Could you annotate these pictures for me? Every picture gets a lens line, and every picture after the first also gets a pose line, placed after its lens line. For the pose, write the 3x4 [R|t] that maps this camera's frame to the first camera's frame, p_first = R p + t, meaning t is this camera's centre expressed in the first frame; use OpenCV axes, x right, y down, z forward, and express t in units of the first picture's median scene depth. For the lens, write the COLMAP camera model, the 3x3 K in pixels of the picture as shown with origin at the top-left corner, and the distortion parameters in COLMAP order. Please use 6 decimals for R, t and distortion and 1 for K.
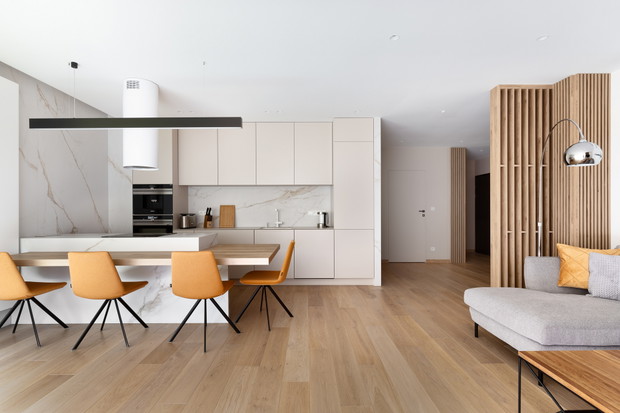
lens RADIAL K [[308.6, 0, 310.0], [0, 308.6, 206.5], [0, 0, 1]] dist [0.002030, 0.000087]
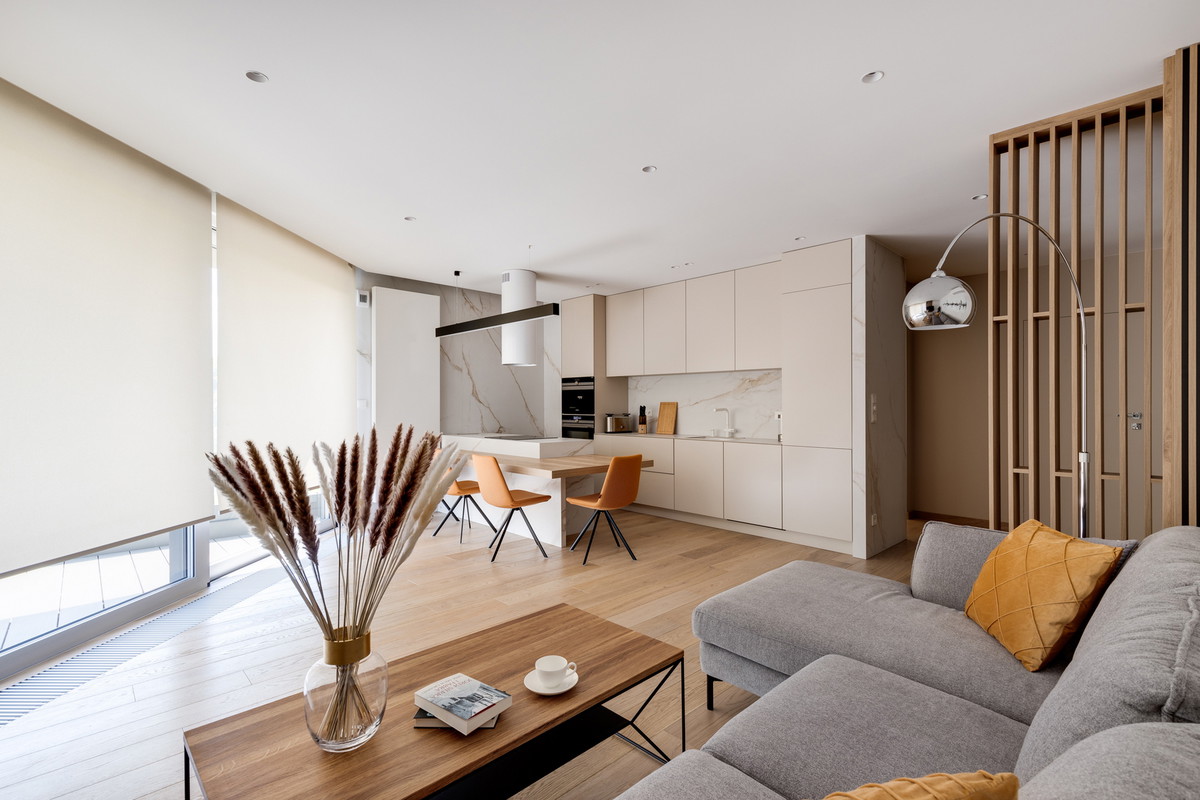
lens RADIAL K [[550.9, 0, 600.0], [0, 550.9, 400.0], [0, 0, 1]] dist [0.015459, -0.000076]
pose [[0.689328, -0.002333, -0.724446, 0.595112], [0.008625, 0.999950, 0.004987, -0.018879], [0.724398, -0.009686, 0.689314, 0.034529]]
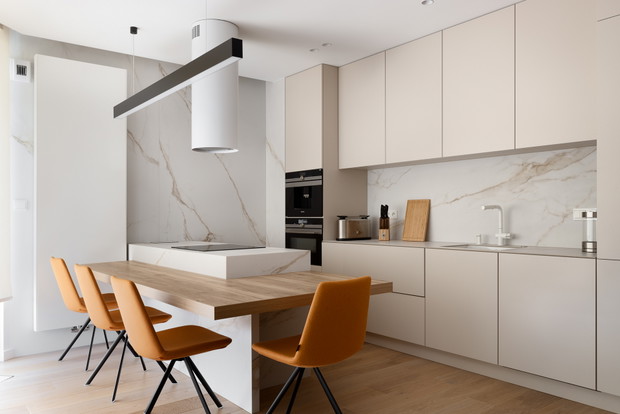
lens RADIAL K [[499.6, 0, 310.0], [0, 499.6, 207.0], [0, 0, 1]] dist [0.005958, 0.005436]
pose [[0.615337, -0.012728, -0.788161, 0.341232], [0.019755, 0.999805, -0.000723, 0.005878], [0.788016, -0.015125, 0.615469, 0.357214]]
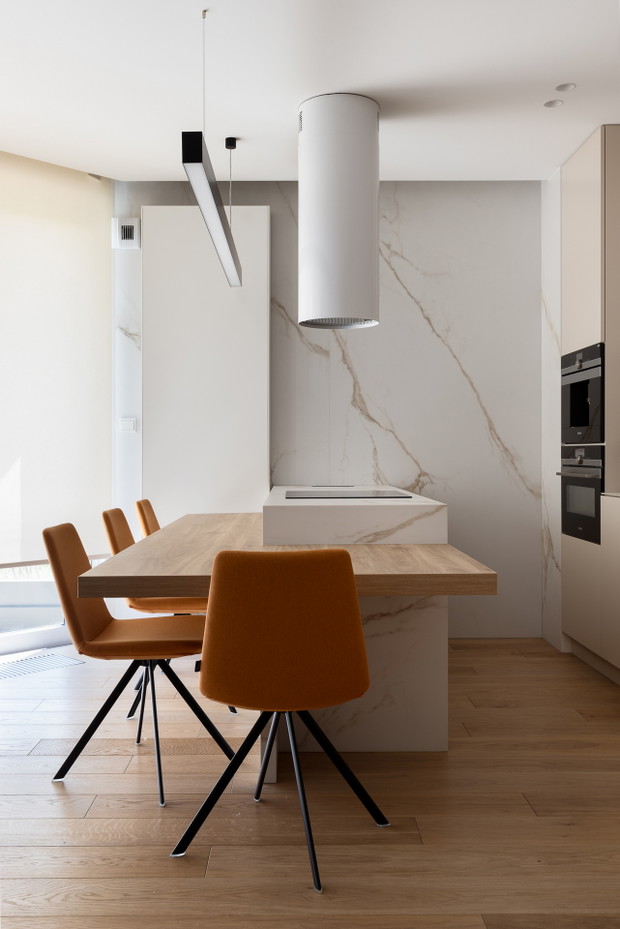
lens RADIAL K [[891.2, 0, 291.5], [0, 891.2, 440.9], [0, 0, 1]] dist [-0.003236, -0.001912]
pose [[-0.004779, -0.009701, -0.999942, 0.430810], [0.020493, 0.999742, -0.009797, 0.026210], [0.999779, -0.020539, -0.004579, 0.702755]]
